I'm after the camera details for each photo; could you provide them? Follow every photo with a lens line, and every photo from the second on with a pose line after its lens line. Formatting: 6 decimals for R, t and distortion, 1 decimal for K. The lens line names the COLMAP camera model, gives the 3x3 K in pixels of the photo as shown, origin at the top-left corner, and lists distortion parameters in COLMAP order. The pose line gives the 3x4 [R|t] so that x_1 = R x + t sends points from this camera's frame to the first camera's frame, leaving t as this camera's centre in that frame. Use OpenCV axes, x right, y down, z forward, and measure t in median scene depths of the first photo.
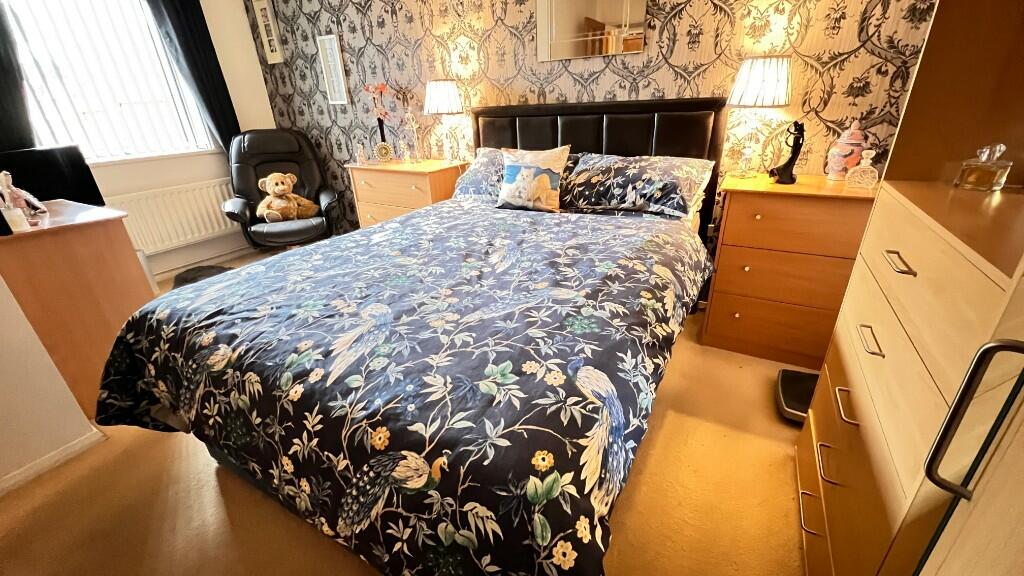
lens RADIAL K [[408.0, 0, 512.4], [0, 408.0, 284.1], [0, 0, 1]] dist [0.003700, -0.000669]
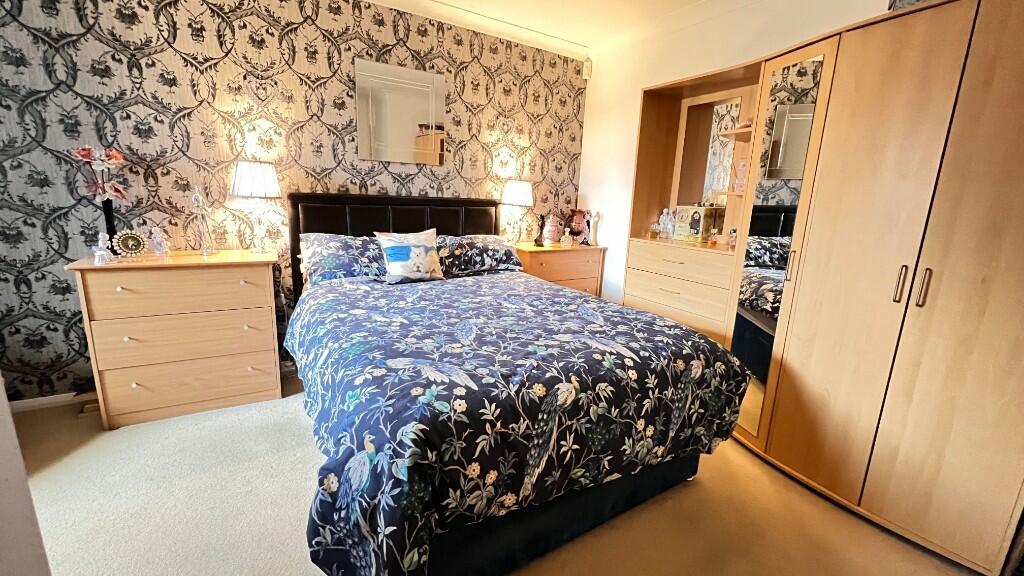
lens RADIAL K [[408.0, 0, 511.4], [0, 408.0, 285.4], [0, 0, 1]] dist [0.003700, -0.000669]
pose [[0.477075, -0.132380, 0.868835, -0.939506], [0.302879, 0.952794, -0.021138, -0.076146], [-0.825023, 0.273237, 0.494650, 0.236392]]
